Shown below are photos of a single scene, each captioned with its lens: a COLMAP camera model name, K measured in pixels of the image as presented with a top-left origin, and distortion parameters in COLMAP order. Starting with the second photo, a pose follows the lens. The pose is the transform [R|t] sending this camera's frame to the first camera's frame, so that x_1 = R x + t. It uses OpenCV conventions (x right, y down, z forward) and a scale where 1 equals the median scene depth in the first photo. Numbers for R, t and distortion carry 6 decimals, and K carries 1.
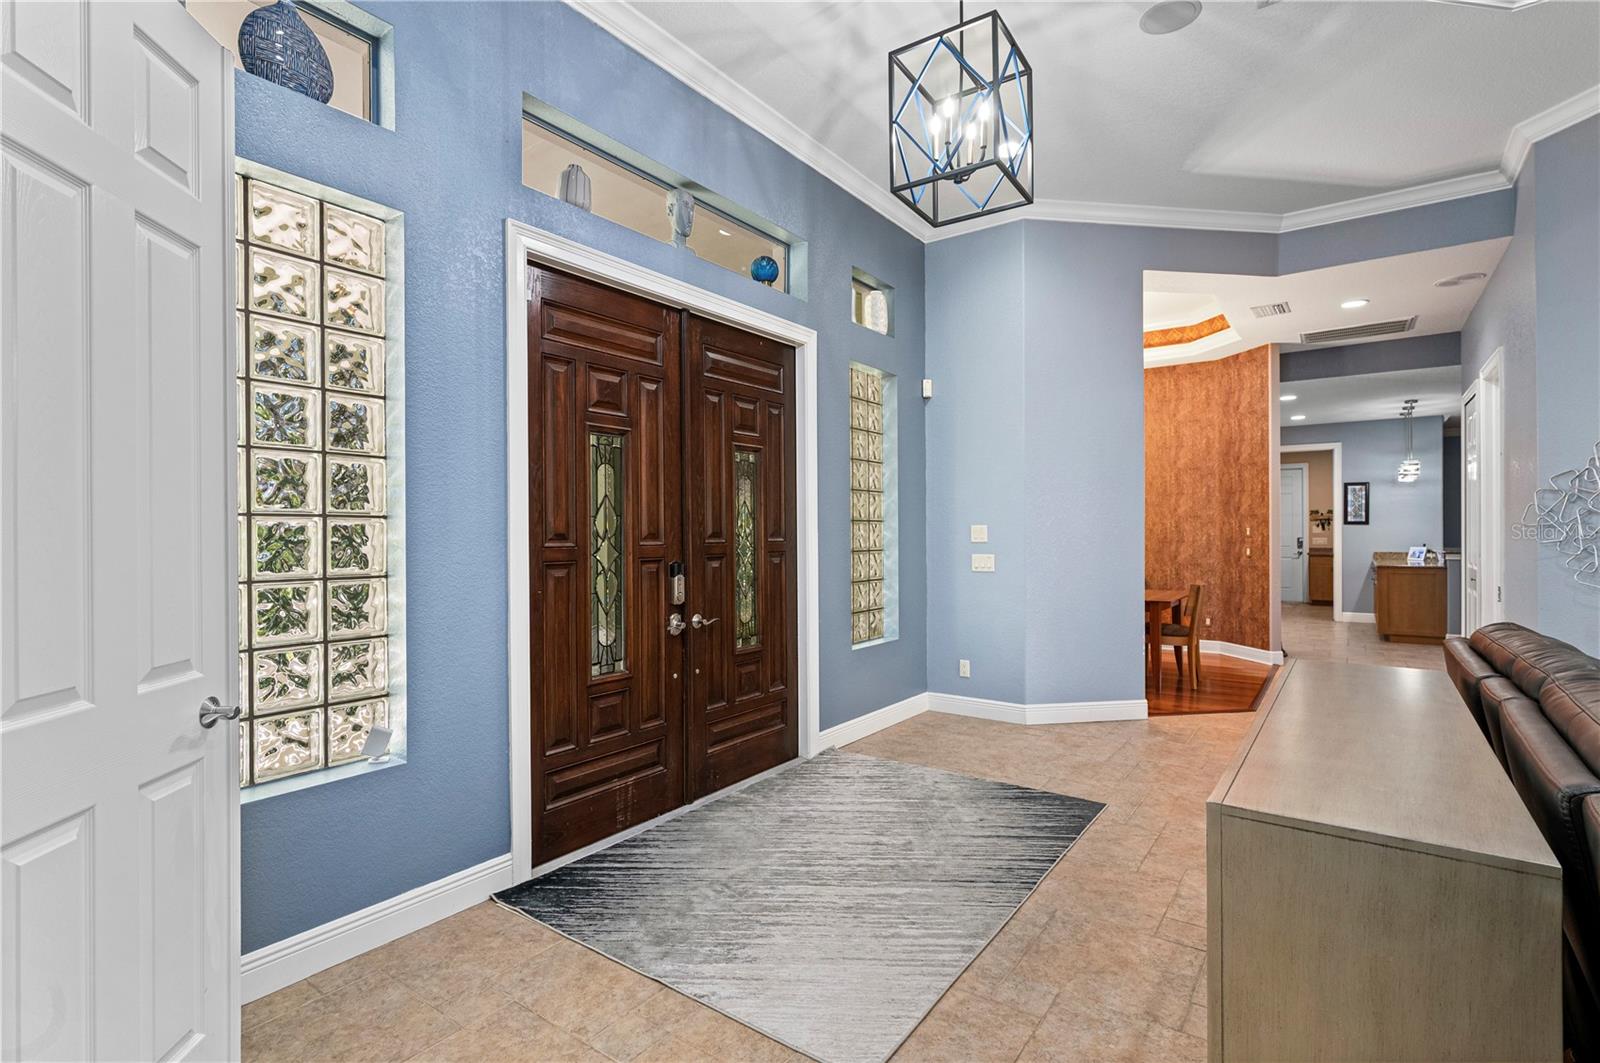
lens RADIAL K [[775.0, 0, 800.3], [0, 775.0, 533.0], [0, 0, 1]] dist [-0.000329, -0.000021]
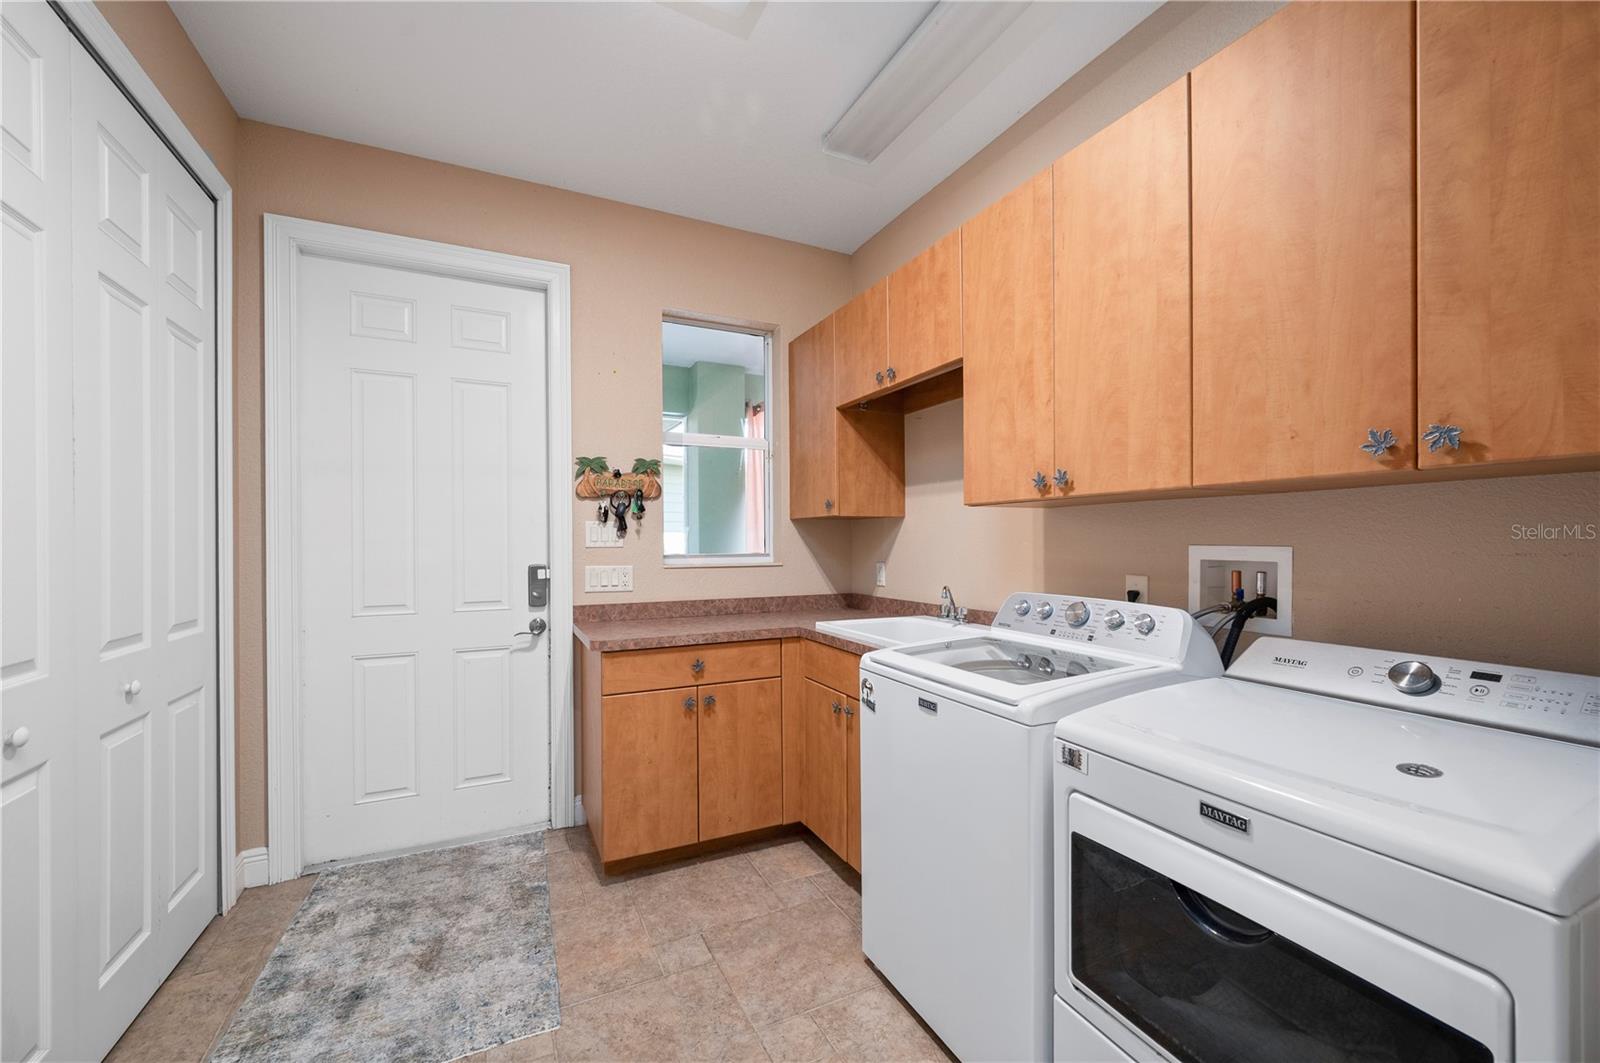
lens RADIAL K [[631.3, 0, 800.3], [0, 631.3, 543.4], [0, 0, 1]] dist [-0.000464, -0.000071]
pose [[0.477945, -0.002208, 0.878387, 0.640646], [0.004989, 0.999988, -0.000201, -0.000861], [-0.878375, 0.004478, 0.477950, 1.049013]]
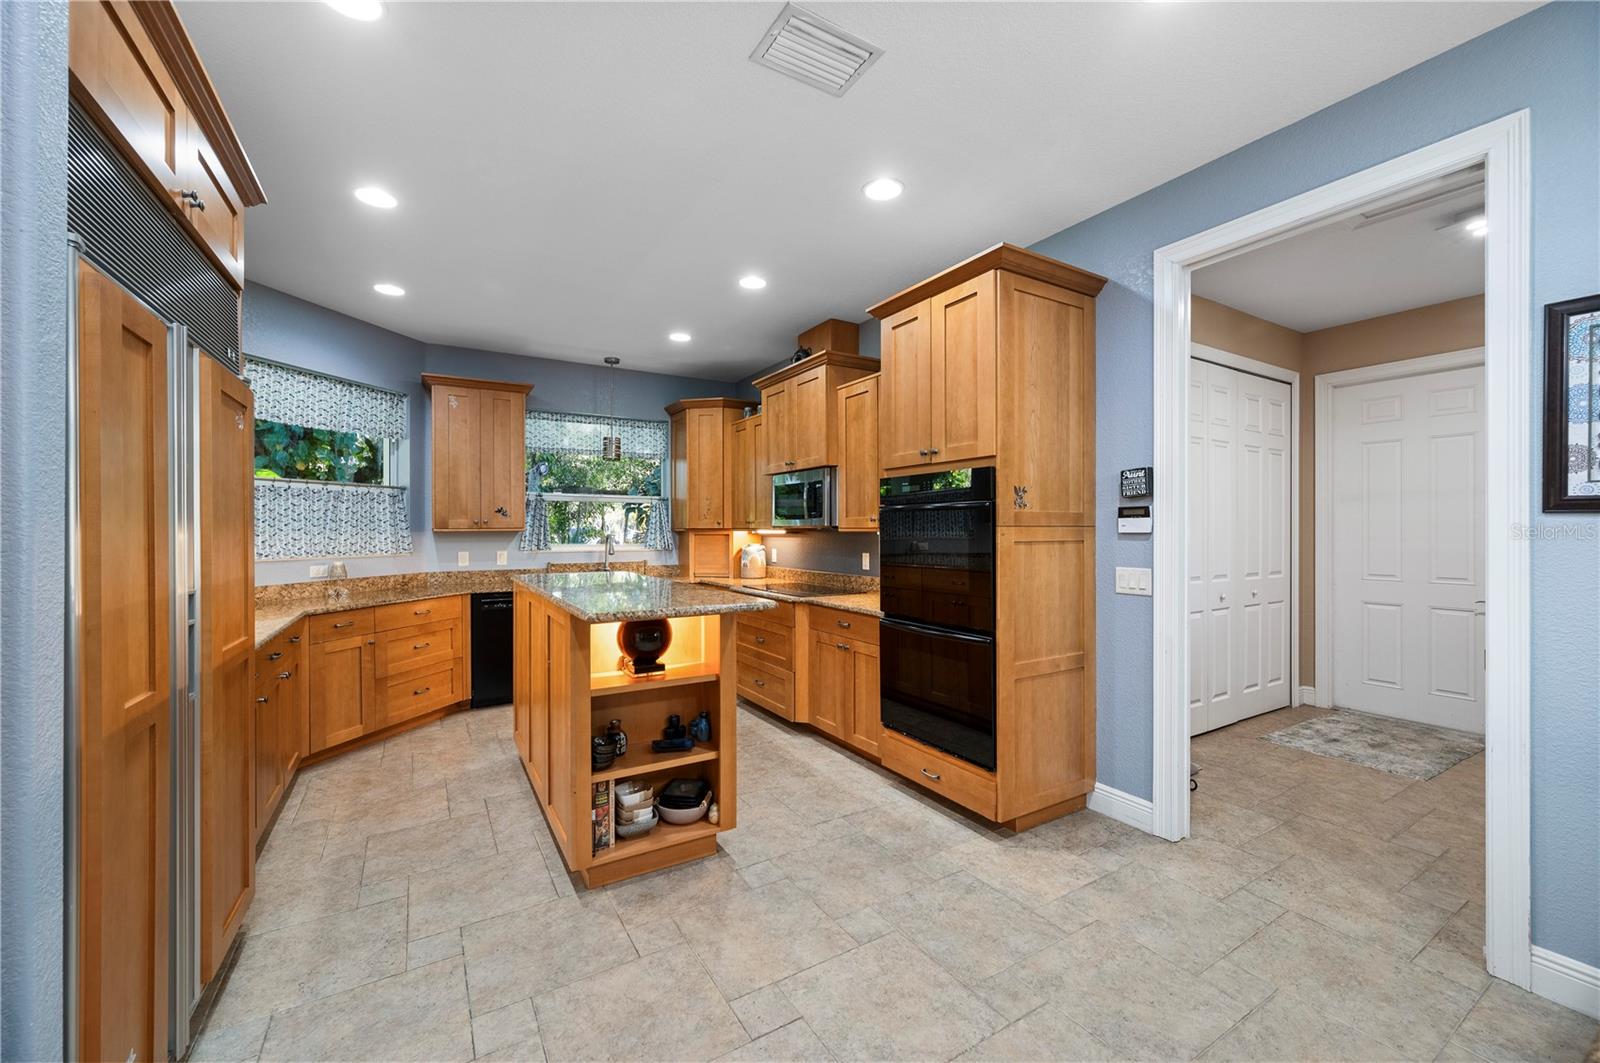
lens RADIAL K [[631.3, 0, 800.0], [0, 631.3, 532.3], [0, 0, 1]] dist [-0.000464, -0.000071]
pose [[0.919356, 0.004733, -0.393398, 0.586619], [-0.004104, 0.999989, 0.002441, -0.005474], [0.393405, -0.000630, 0.919365, 0.770382]]
